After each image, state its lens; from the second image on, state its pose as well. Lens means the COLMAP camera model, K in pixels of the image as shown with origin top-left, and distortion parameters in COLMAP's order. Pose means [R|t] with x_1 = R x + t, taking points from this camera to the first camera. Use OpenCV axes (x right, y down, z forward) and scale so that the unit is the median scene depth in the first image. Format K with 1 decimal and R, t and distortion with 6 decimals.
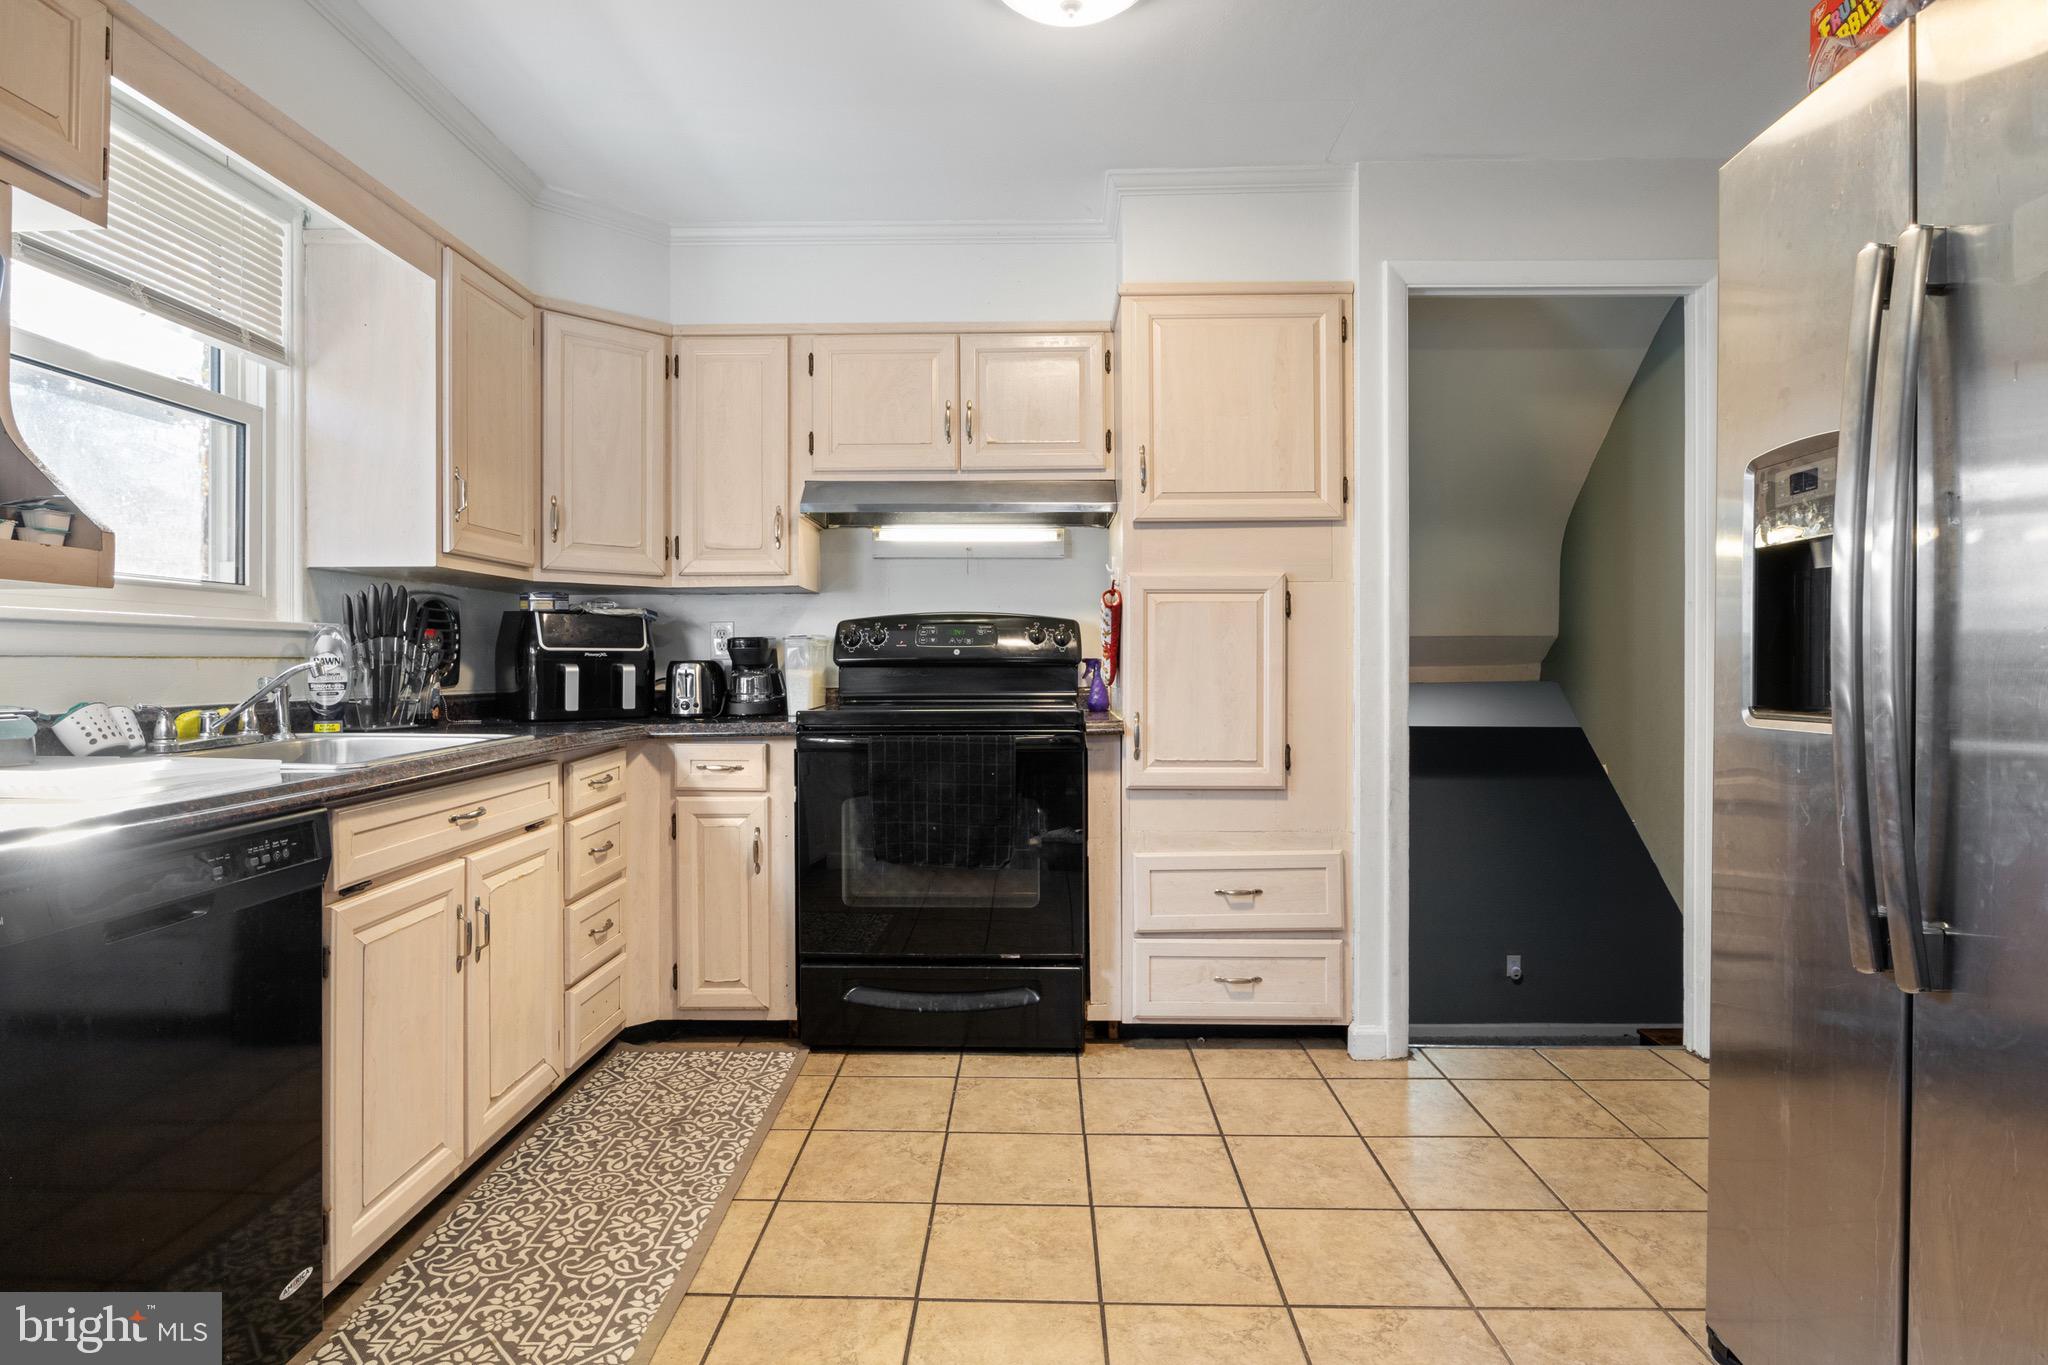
lens RADIAL K [[1061.5, 0, 995.8], [0, 1061.5, 659.4], [0, 0, 1]] dist [-0.012572, 0.002681]
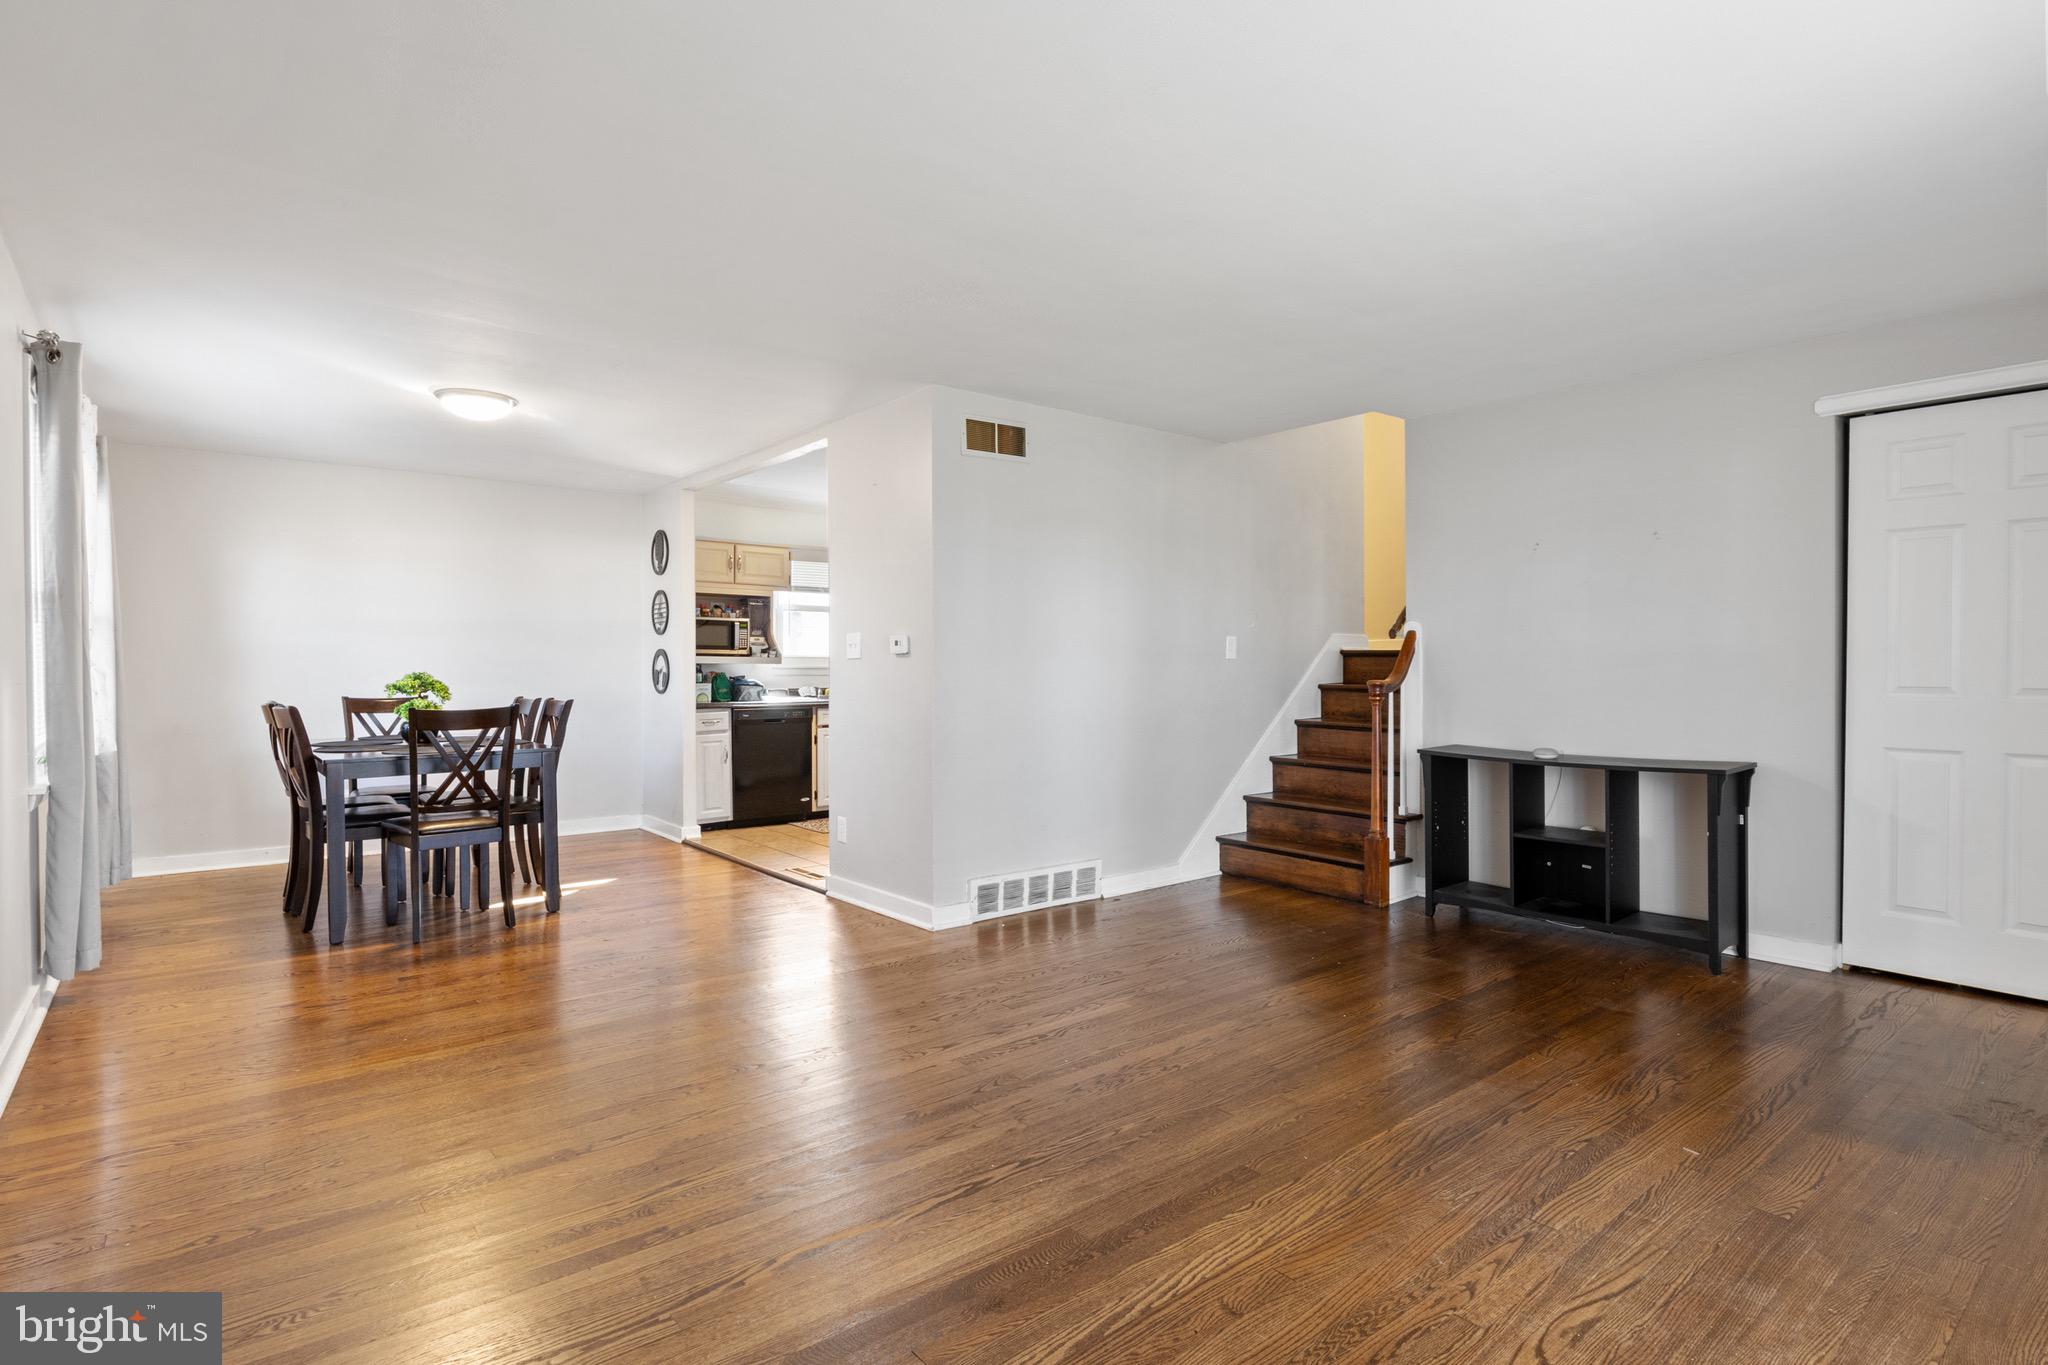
lens RADIAL K [[1024.3, 0, 1007.6], [0, 1024.3, 679.6], [0, 0, 1]] dist [-0.006382, -0.002272]
pose [[0.638515, 0.011294, -0.769527, 2.103945], [-0.001039, 0.999904, 0.013814, -0.032276], [0.769609, -0.008021, 0.638465, -0.785125]]
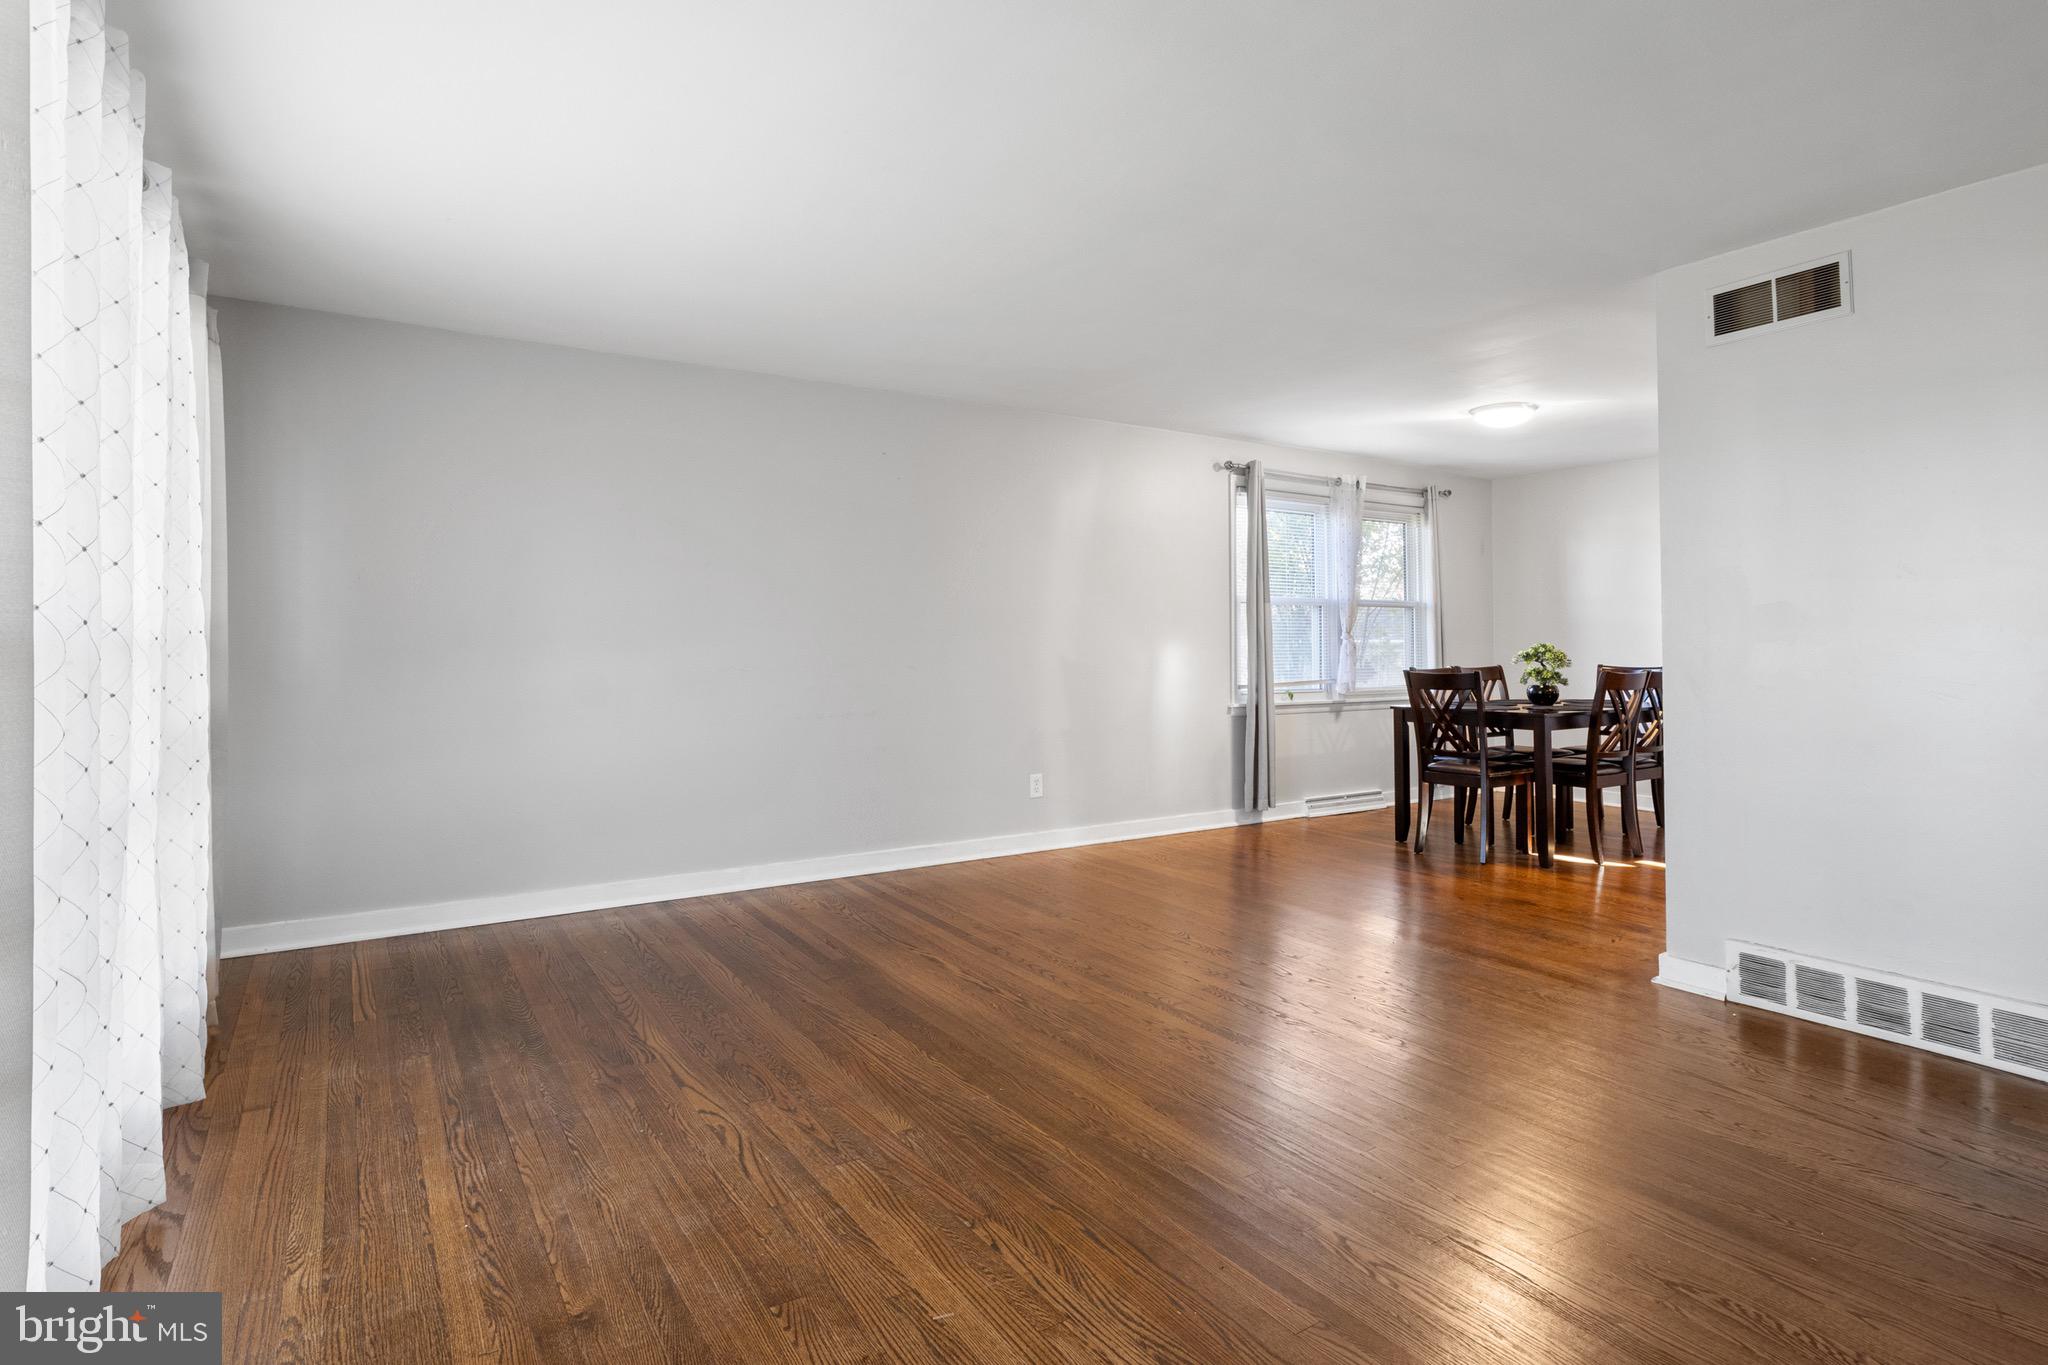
lens RADIAL K [[1024.3, 0, 1016.8], [0, 1024.3, 634.4], [0, 0, 1]] dist [-0.006382, -0.002272]
pose [[-0.822620, -0.000086, -0.568592, 2.129920], [0.002455, 0.999990, -0.003704, -0.032685], [0.568586, -0.004443, -0.822612, 0.756060]]
